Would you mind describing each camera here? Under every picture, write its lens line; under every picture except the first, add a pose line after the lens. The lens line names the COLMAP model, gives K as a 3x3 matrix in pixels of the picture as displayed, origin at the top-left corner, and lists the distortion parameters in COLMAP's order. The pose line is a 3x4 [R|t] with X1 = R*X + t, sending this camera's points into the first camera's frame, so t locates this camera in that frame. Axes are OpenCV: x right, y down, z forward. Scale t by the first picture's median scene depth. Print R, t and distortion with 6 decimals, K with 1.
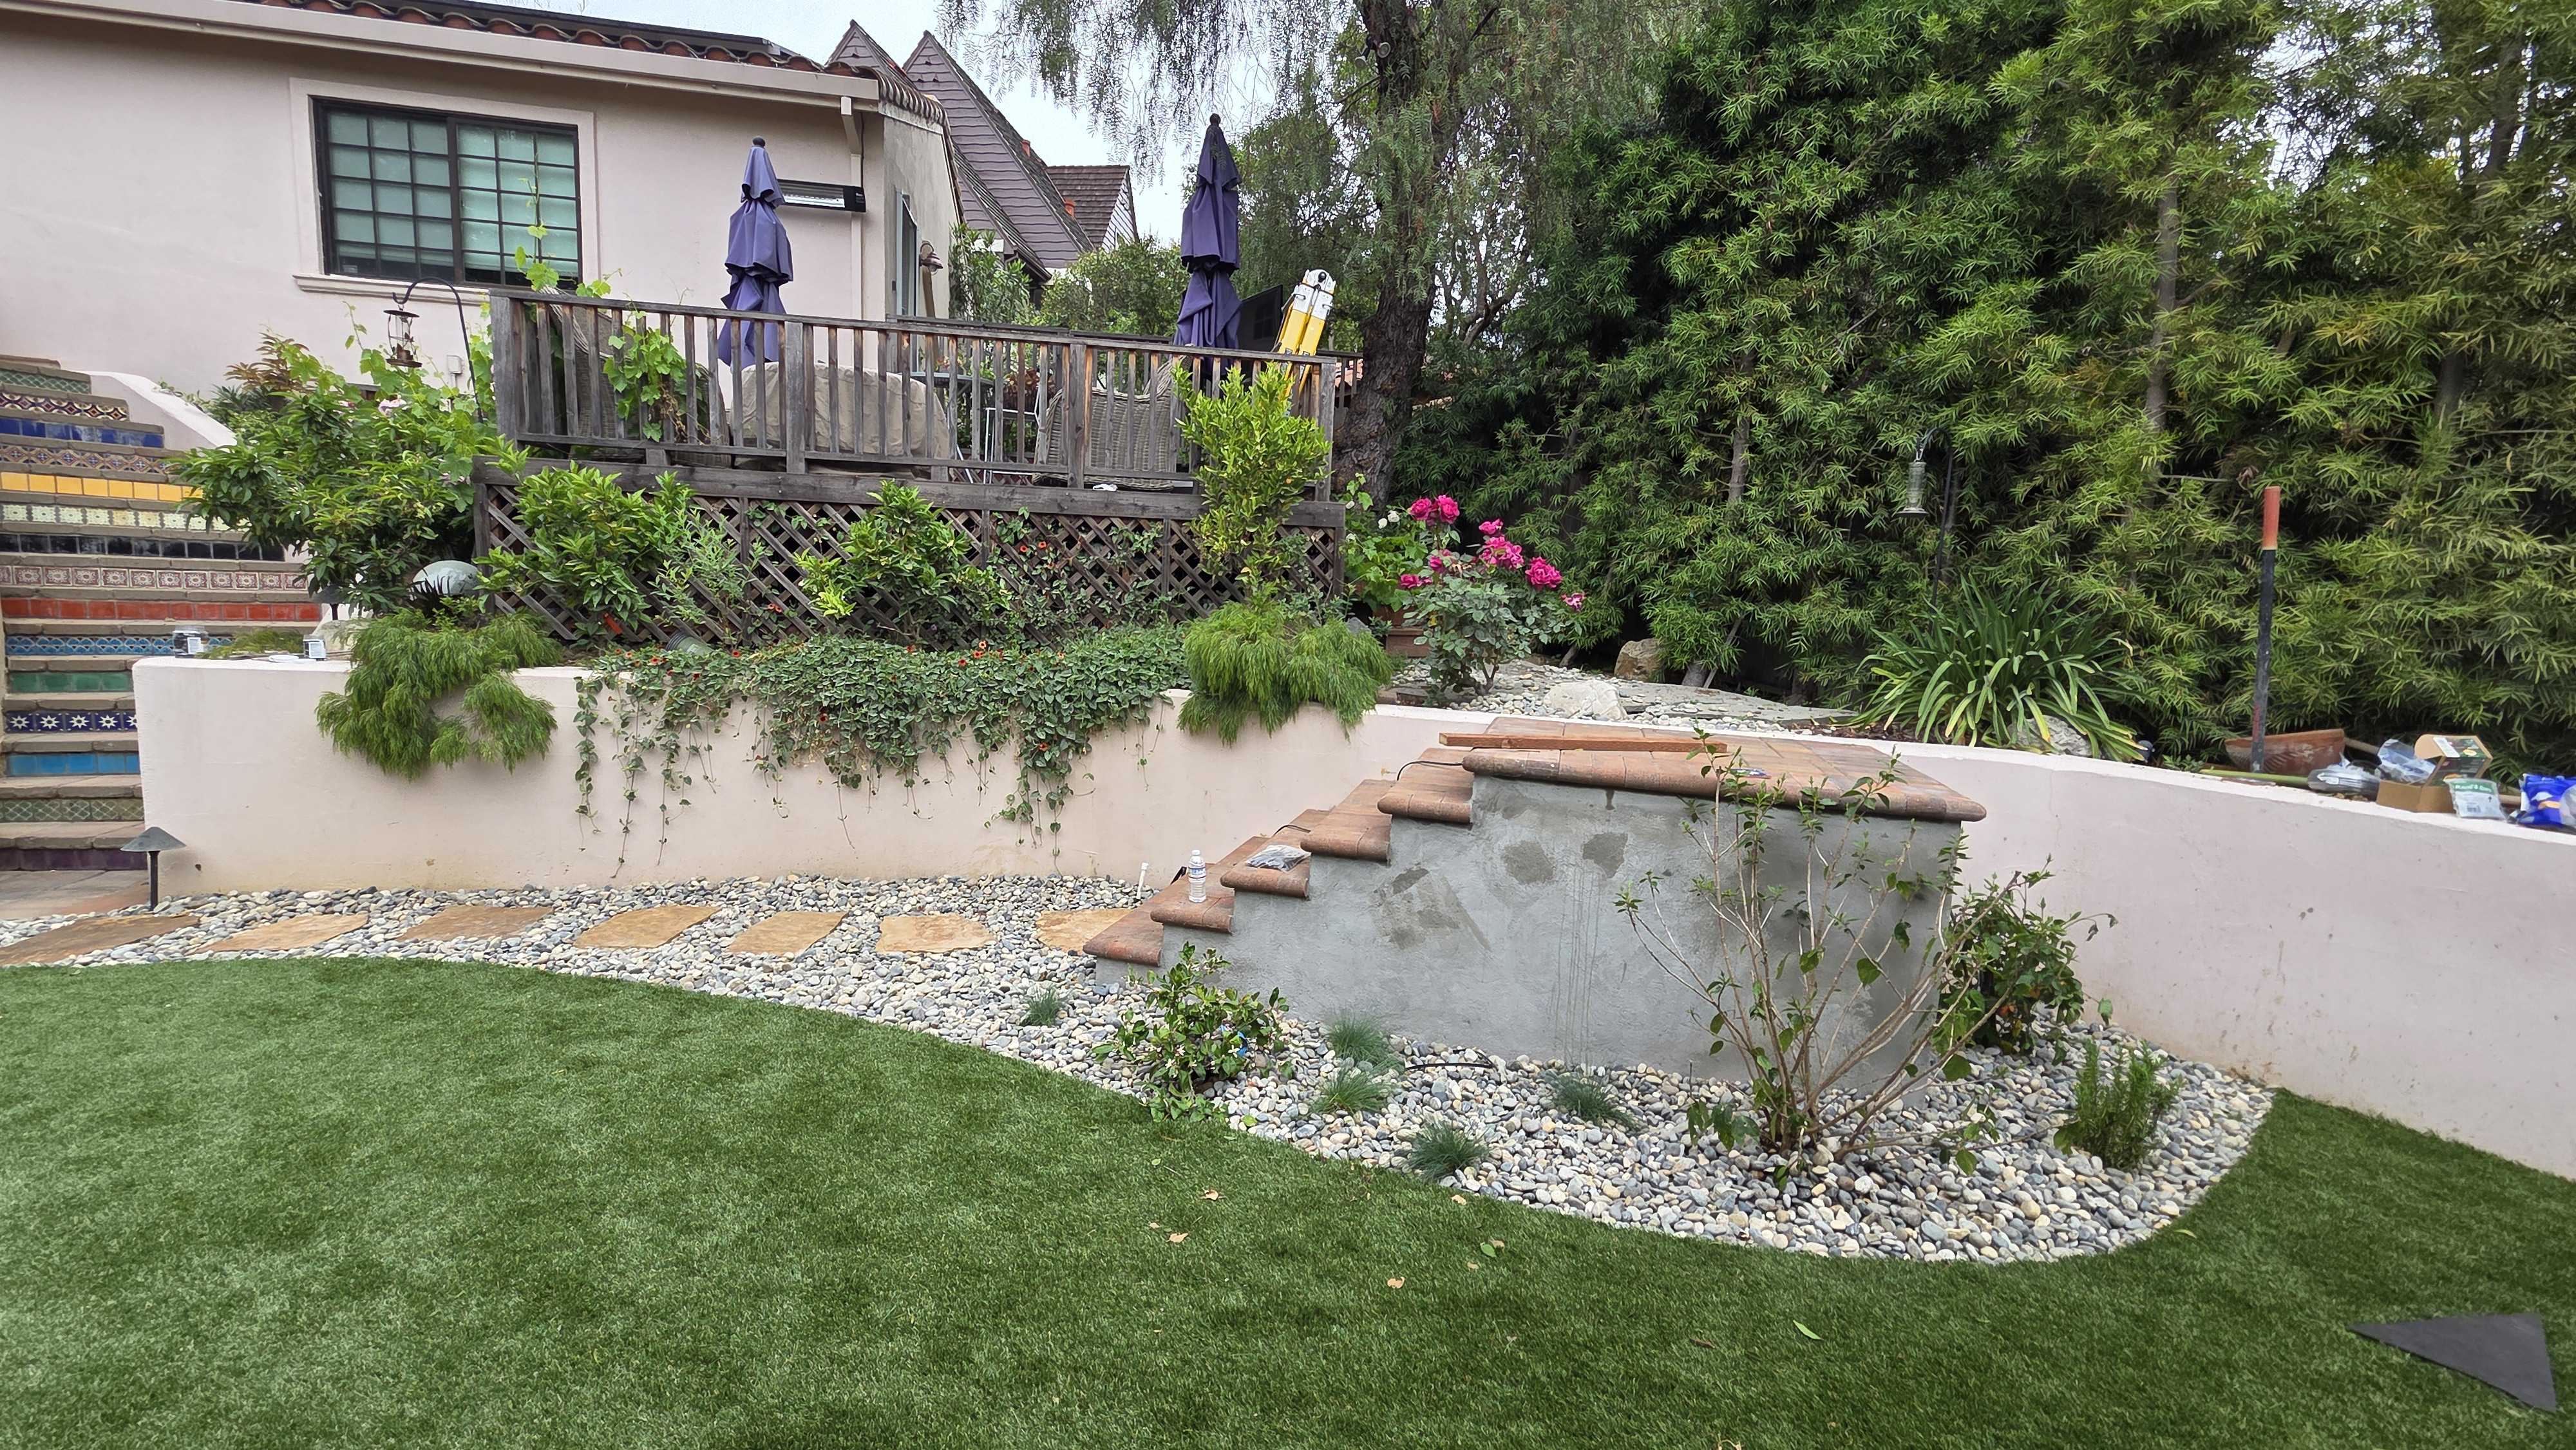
lens RADIAL K [[1057.5, 0, 1284.9], [0, 1057.5, 711.6], [0, 0, 1]] dist [-0.001235, 0.000020]
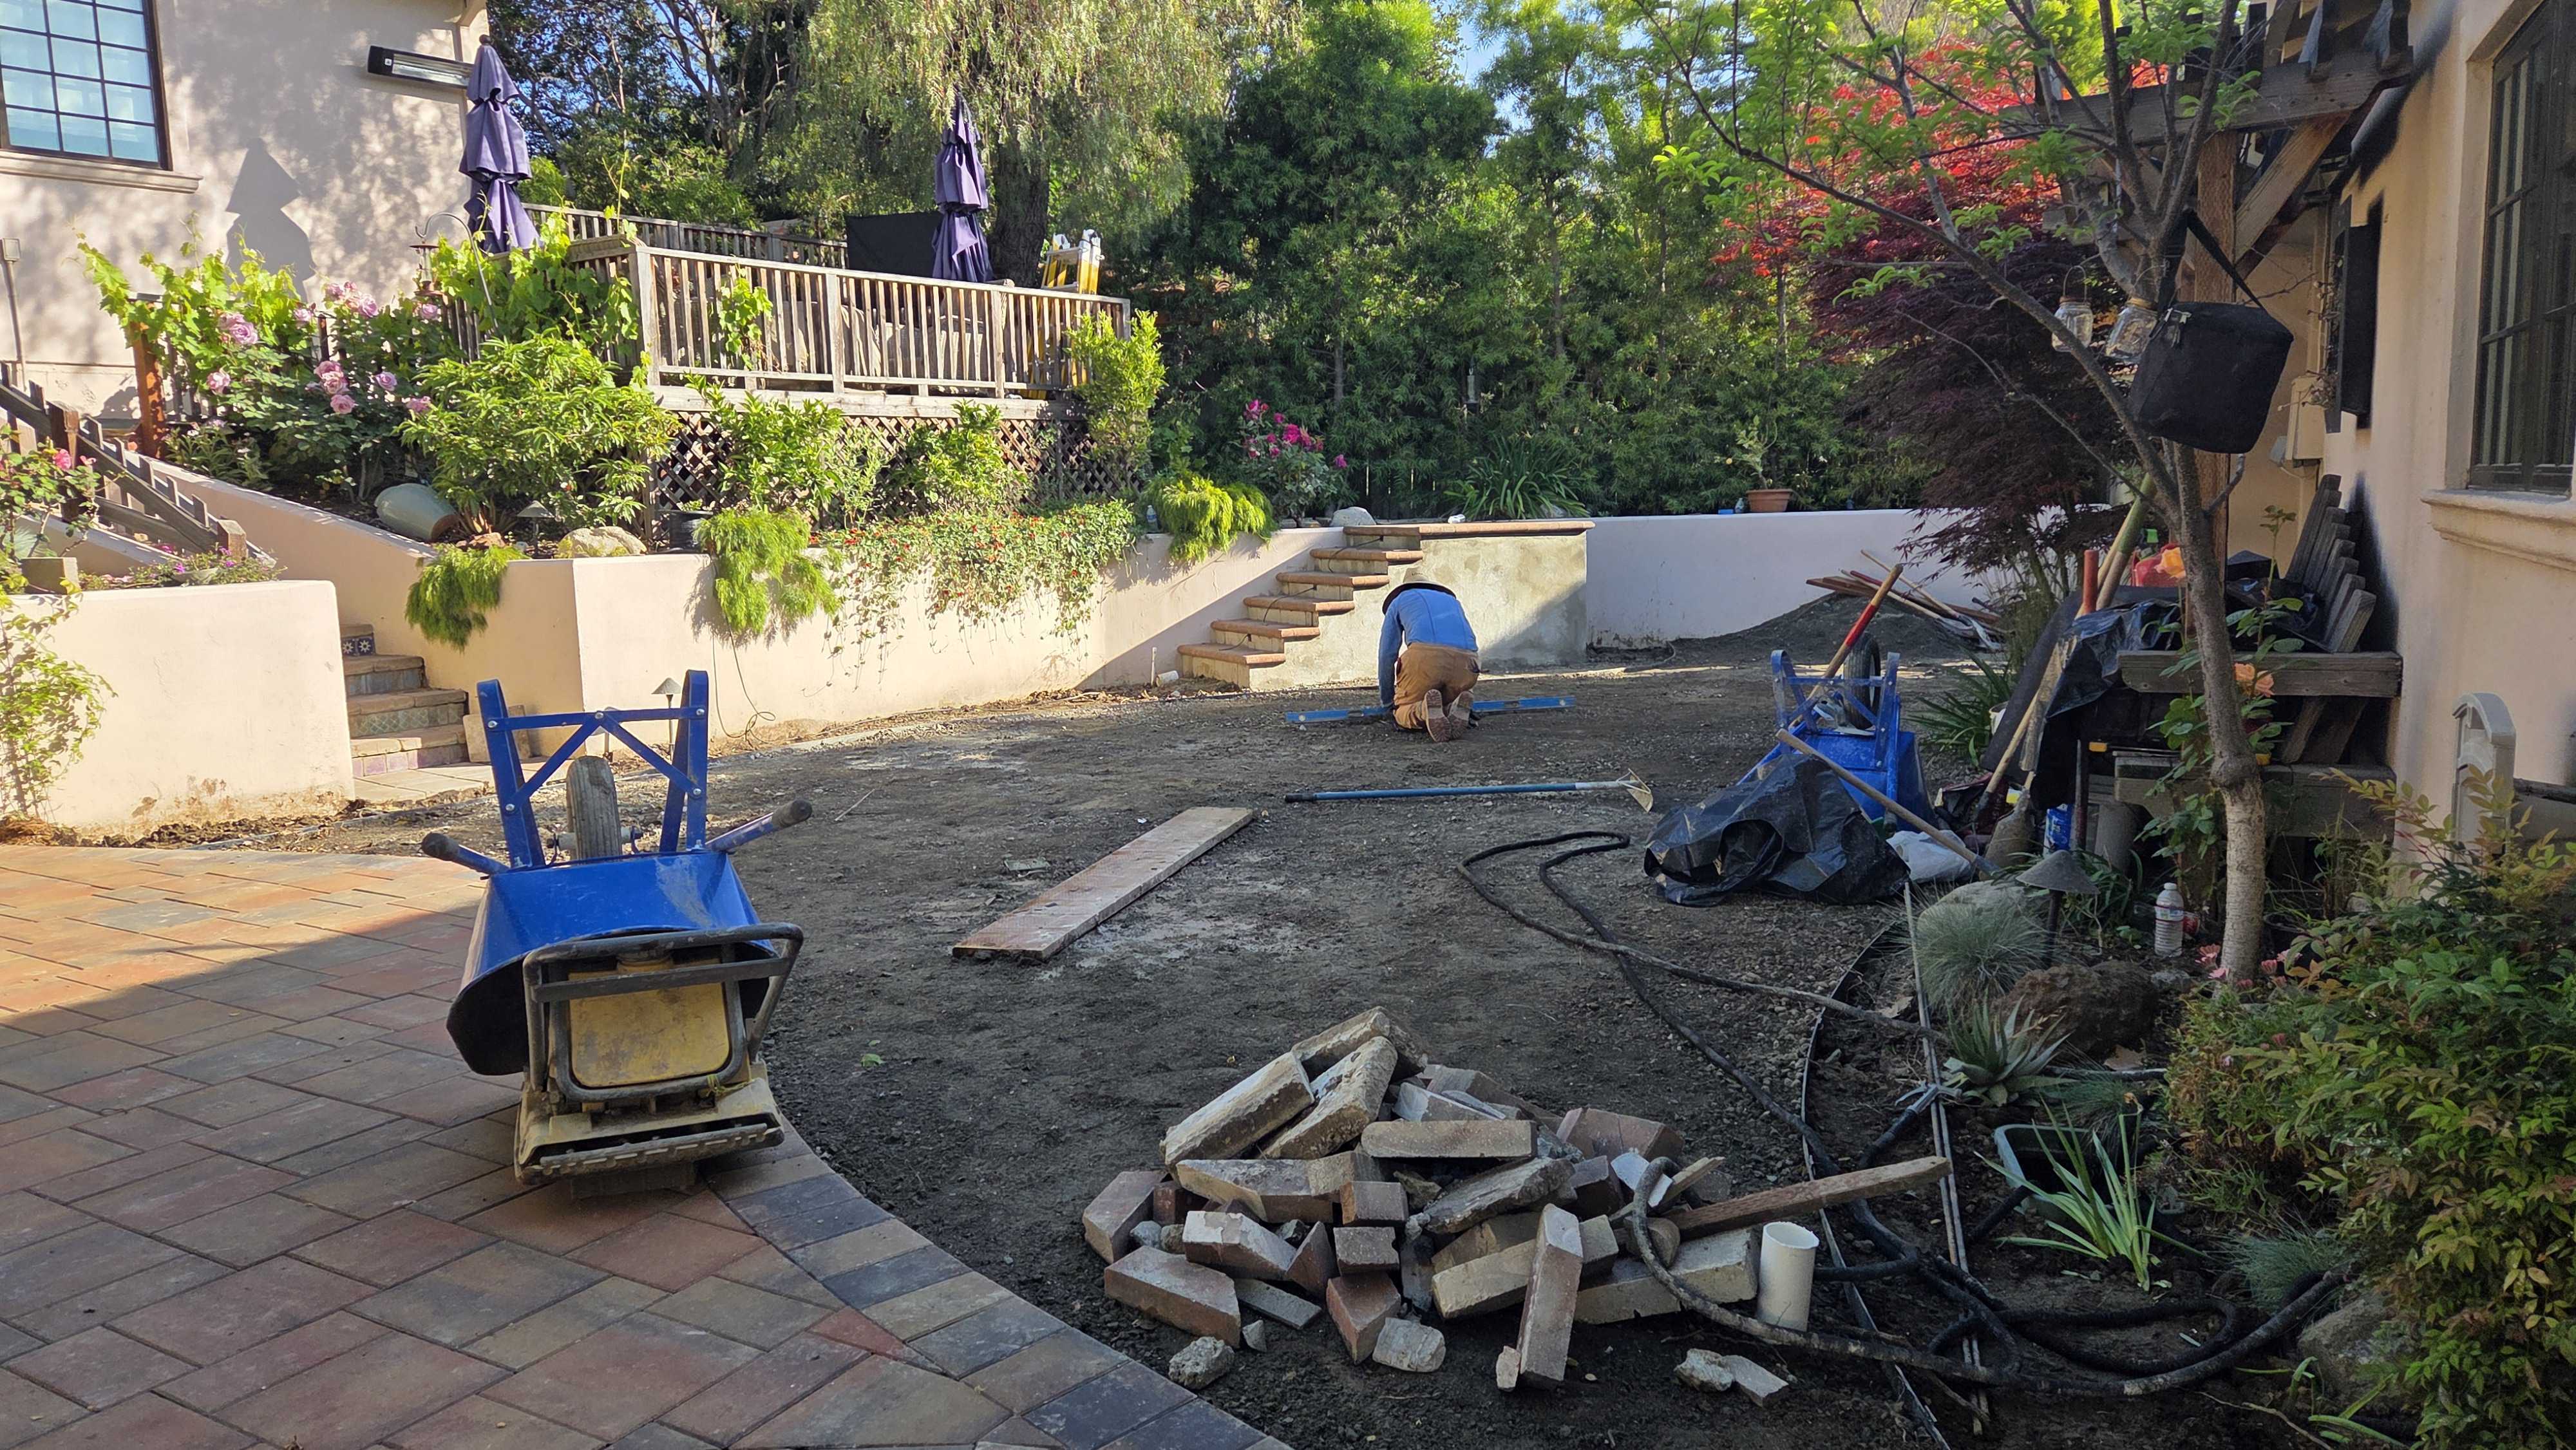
lens RADIAL K [[1712.1, 0, 1288.0], [0, 1712.1, 725.0], [0, 0, 1]] dist [0.062106, -0.044298]
pose [[0.736809, -0.152628, 0.658648, -1.511478], [0.141383, 0.987430, 0.070656, 0.098350], [-0.661153, 0.041062, 0.749127, -0.899205]]
